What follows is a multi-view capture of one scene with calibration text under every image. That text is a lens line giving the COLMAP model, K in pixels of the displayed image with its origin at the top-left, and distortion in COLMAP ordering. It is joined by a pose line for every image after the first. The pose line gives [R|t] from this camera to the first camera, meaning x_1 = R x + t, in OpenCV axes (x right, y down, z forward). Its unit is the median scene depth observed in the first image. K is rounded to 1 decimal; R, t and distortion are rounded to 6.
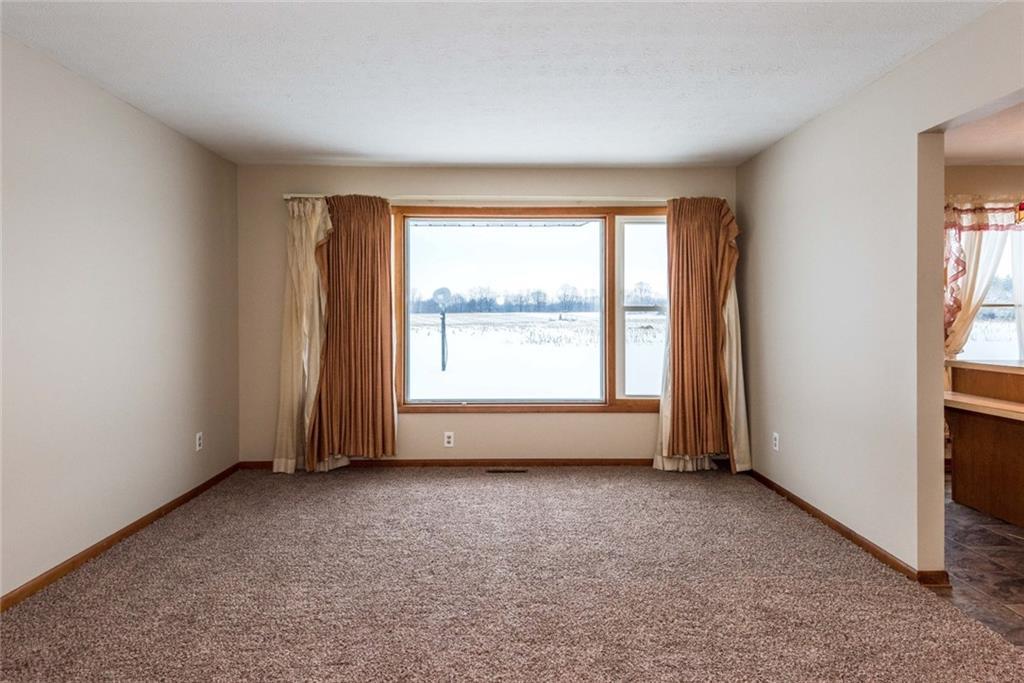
lens RADIAL K [[640.6, 0, 486.1], [0, 640.6, 313.5], [0, 0, 1]] dist [0.038916, -0.017461]
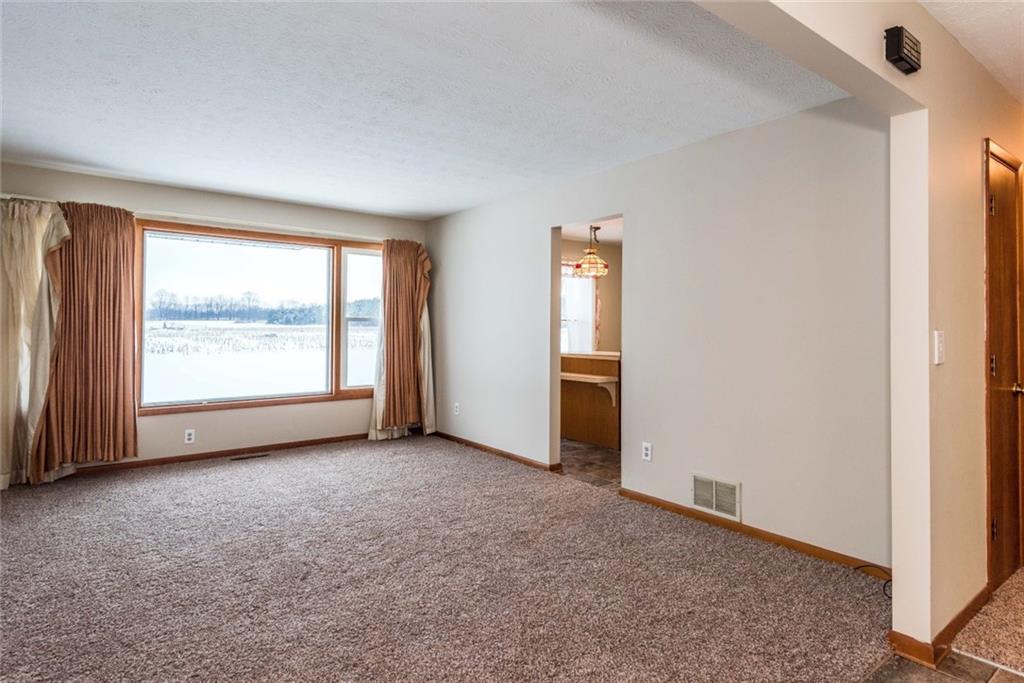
lens RADIAL K [[568.2, 0, 511.9], [0, 568.2, 334.0], [0, 0, 1]] dist [0.021146, -0.003205]
pose [[0.800160, -0.002955, 0.599779, -0.218846], [-0.008506, 0.999831, 0.016273, 0.000006], [-0.599726, -0.018122, 0.800000, -0.121876]]
